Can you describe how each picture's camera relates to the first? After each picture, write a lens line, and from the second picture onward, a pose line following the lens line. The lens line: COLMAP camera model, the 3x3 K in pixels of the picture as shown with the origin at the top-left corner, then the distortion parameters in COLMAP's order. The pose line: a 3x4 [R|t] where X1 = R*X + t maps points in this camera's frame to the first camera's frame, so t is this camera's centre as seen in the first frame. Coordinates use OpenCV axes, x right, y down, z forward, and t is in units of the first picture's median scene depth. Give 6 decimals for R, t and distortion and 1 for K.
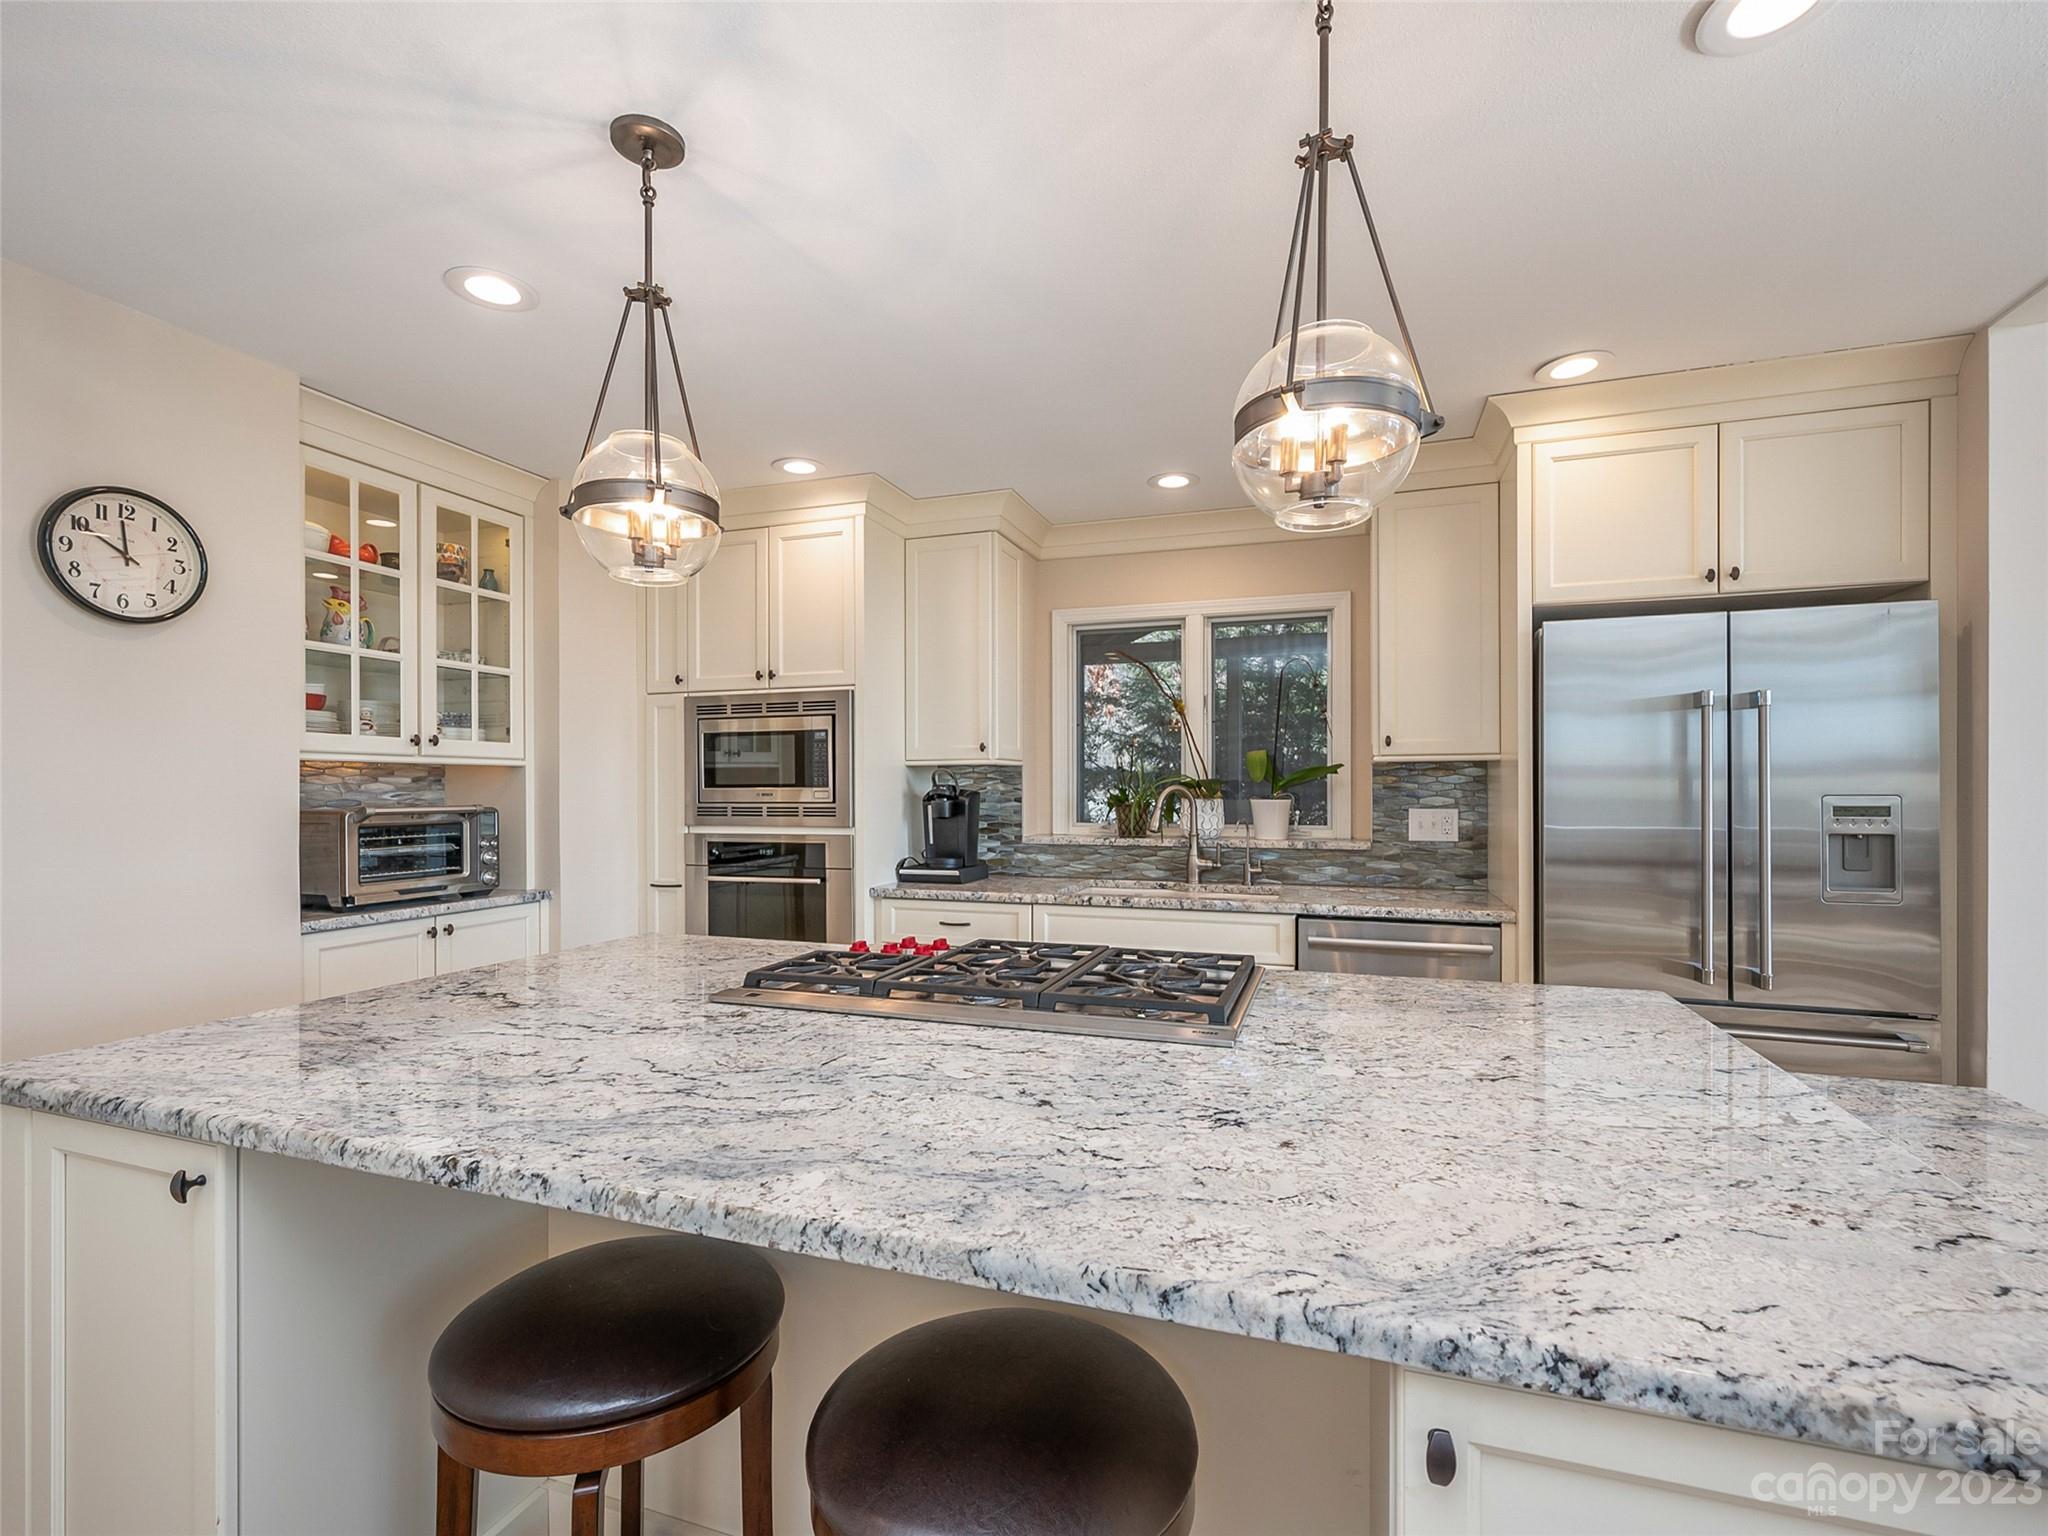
lens RADIAL K [[920.2, 0, 1028.1], [0, 920.2, 795.4], [0, 0, 1]] dist [-0.000555, -0.000851]
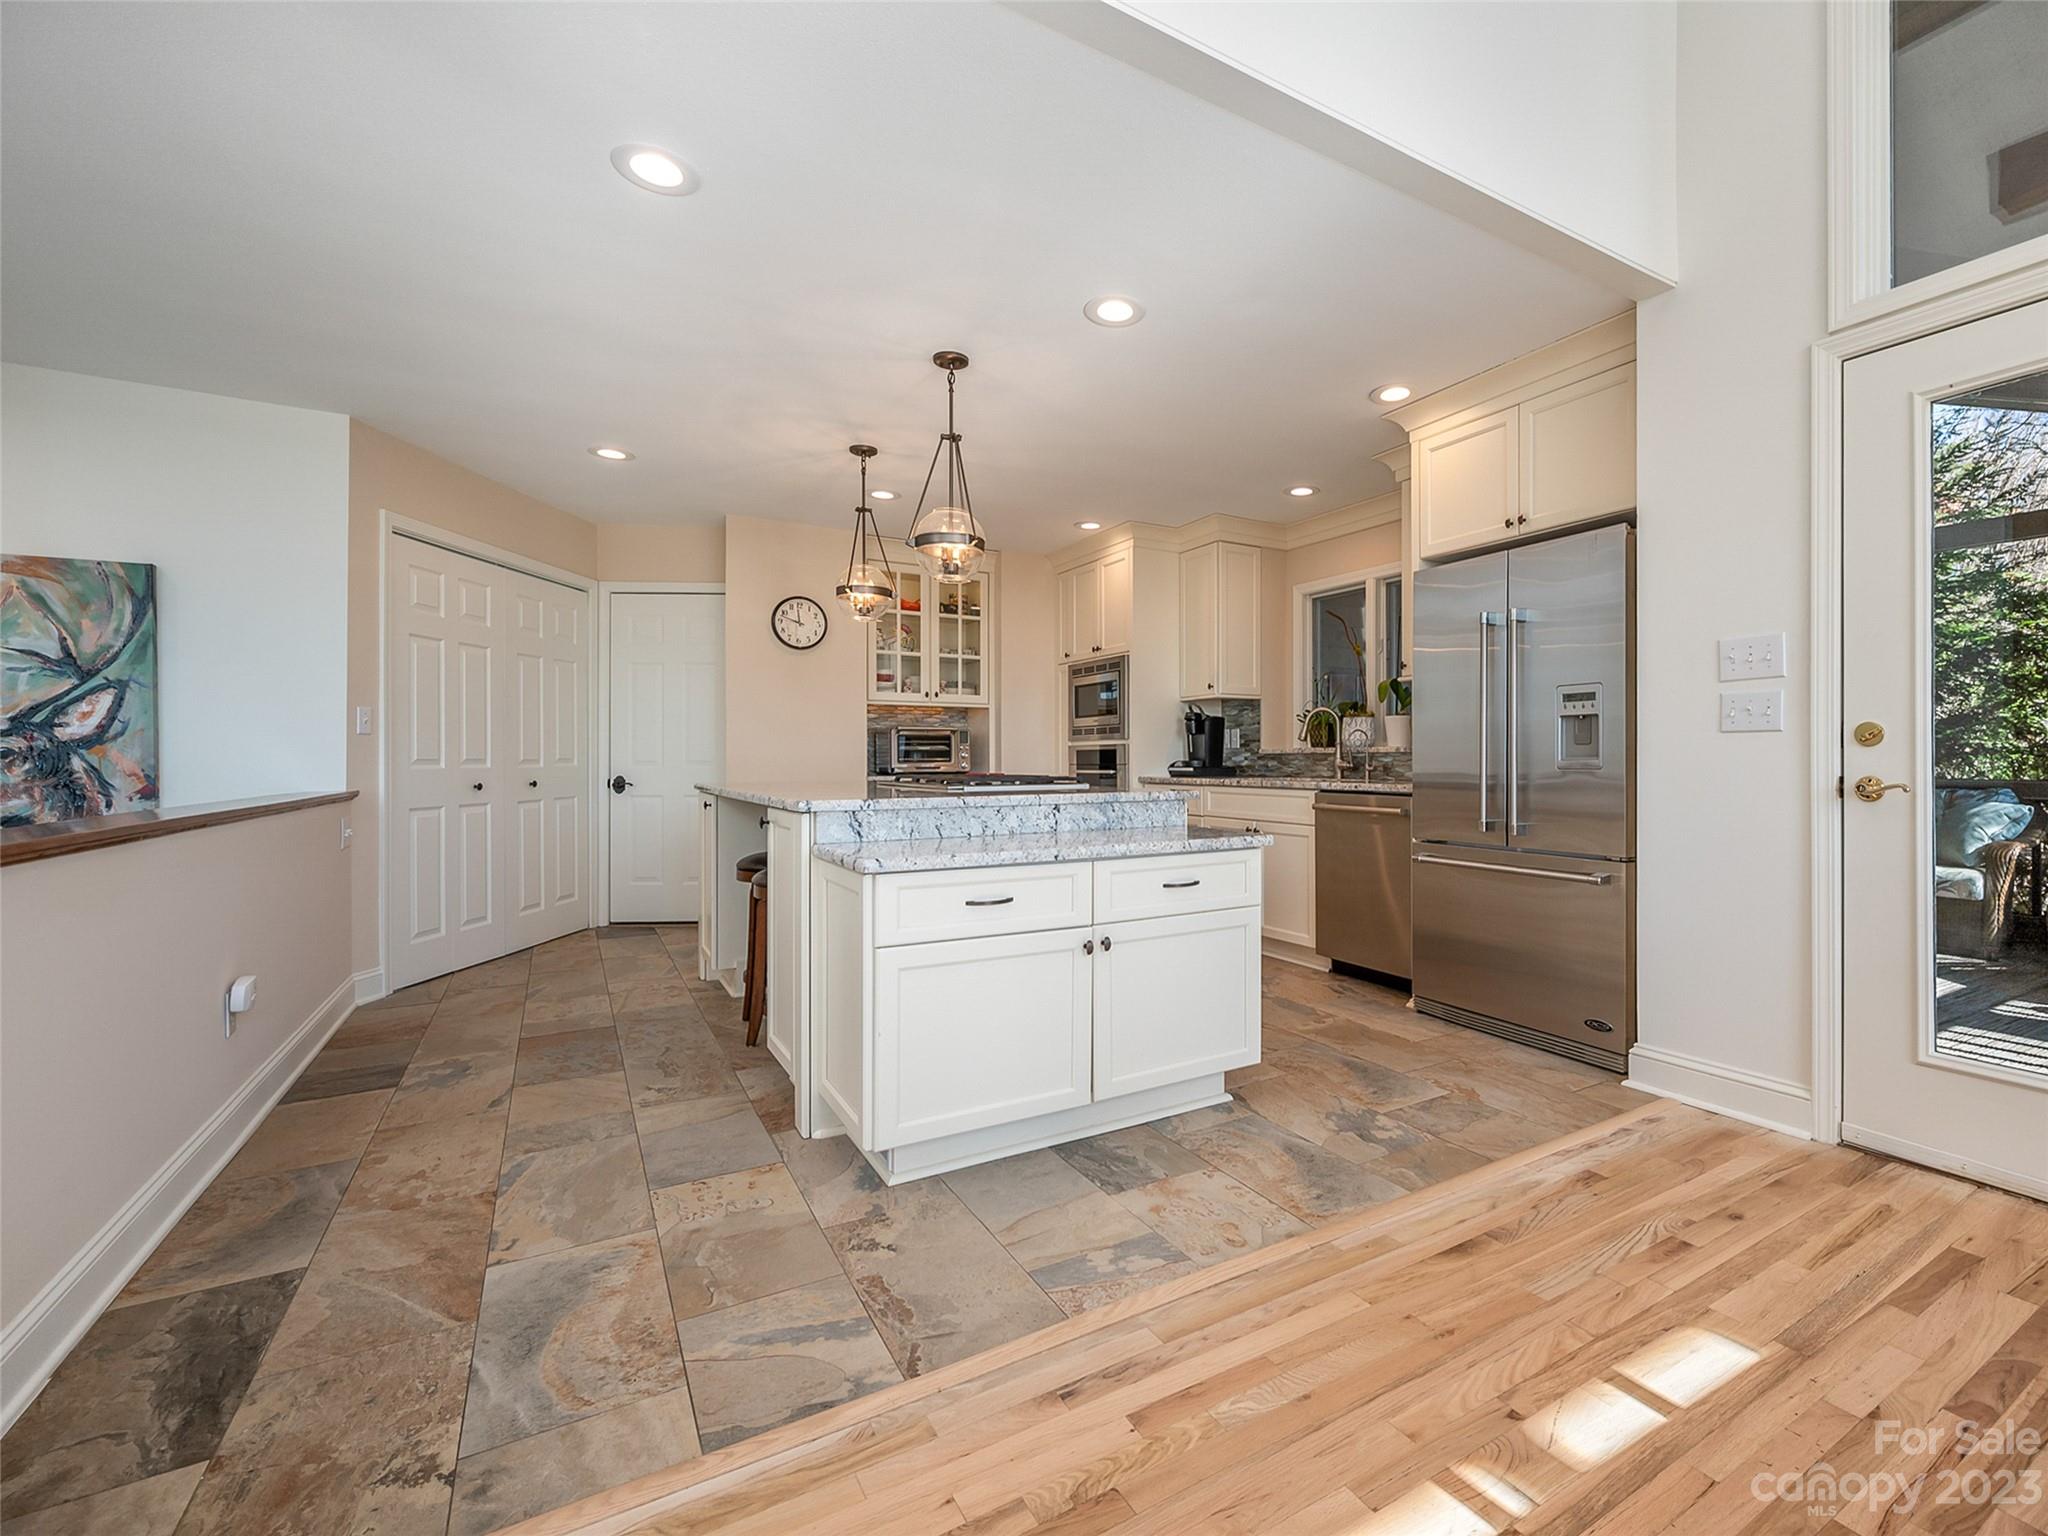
lens RADIAL K [[920.2, 0, 1163.6], [0, 920.2, 758.4], [0, 0, 1]] dist [-0.000555, -0.000851]
pose [[0.791066, 0.000233, -0.611730, 0.906437], [-0.002930, 0.999990, -0.003408, 0.078845], [0.611723, 0.004488, 0.791059, -0.259633]]
